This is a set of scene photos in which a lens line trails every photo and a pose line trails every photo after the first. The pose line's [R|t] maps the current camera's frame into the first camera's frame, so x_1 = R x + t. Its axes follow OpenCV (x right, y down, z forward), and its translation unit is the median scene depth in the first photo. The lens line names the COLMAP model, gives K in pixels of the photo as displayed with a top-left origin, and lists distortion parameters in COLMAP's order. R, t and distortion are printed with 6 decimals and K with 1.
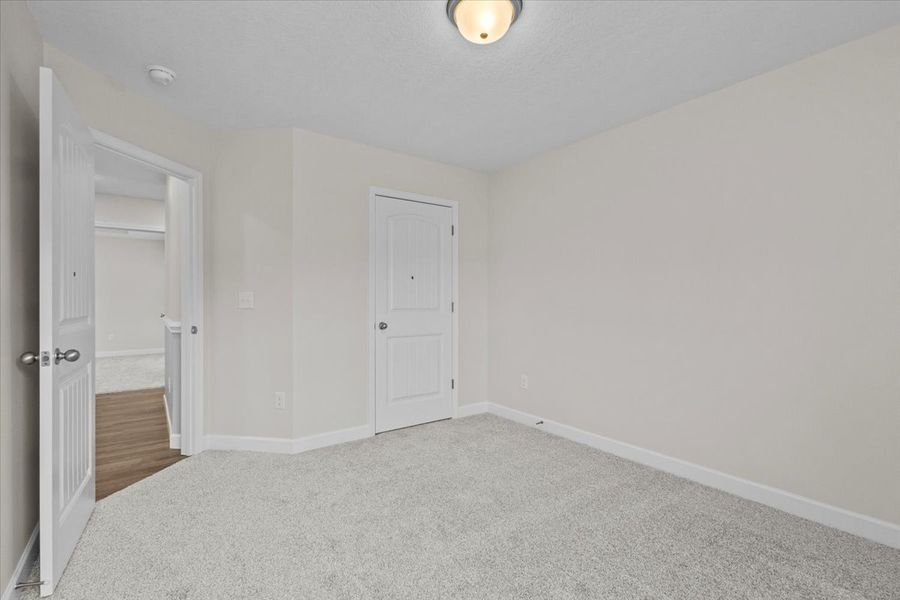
lens RADIAL K [[414.8, 0, 452.1], [0, 414.8, 299.5], [0, 0, 1]] dist [0.002209, 0.000358]
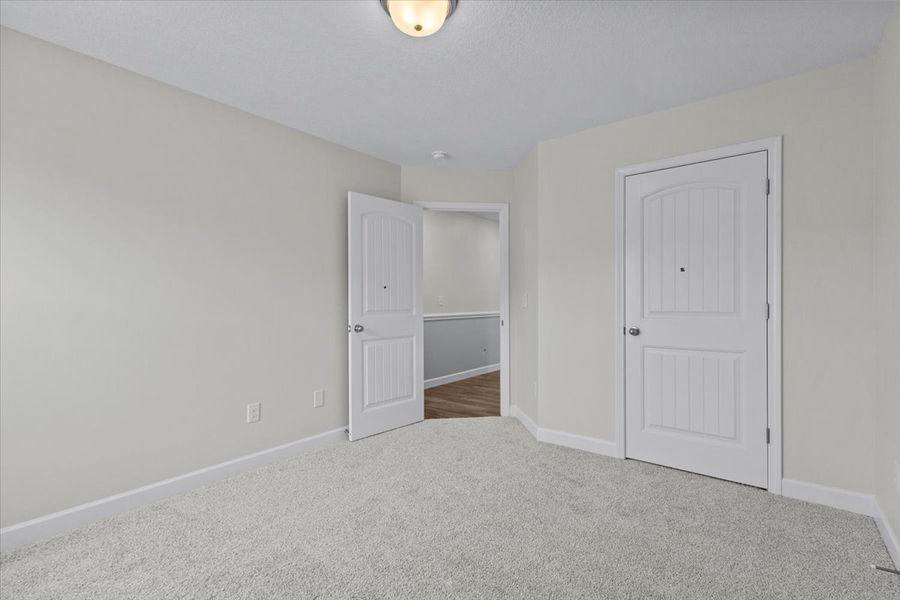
lens RADIAL K [[414.8, 0, 452.1], [0, 414.8, 299.5], [0, 0, 1]] dist [0.002209, 0.000358]
pose [[0.254259, 0.002613, -0.967133, 0.550211], [0.006574, 0.999969, 0.004430, -0.007069], [0.967114, -0.007484, 0.254233, 0.442243]]
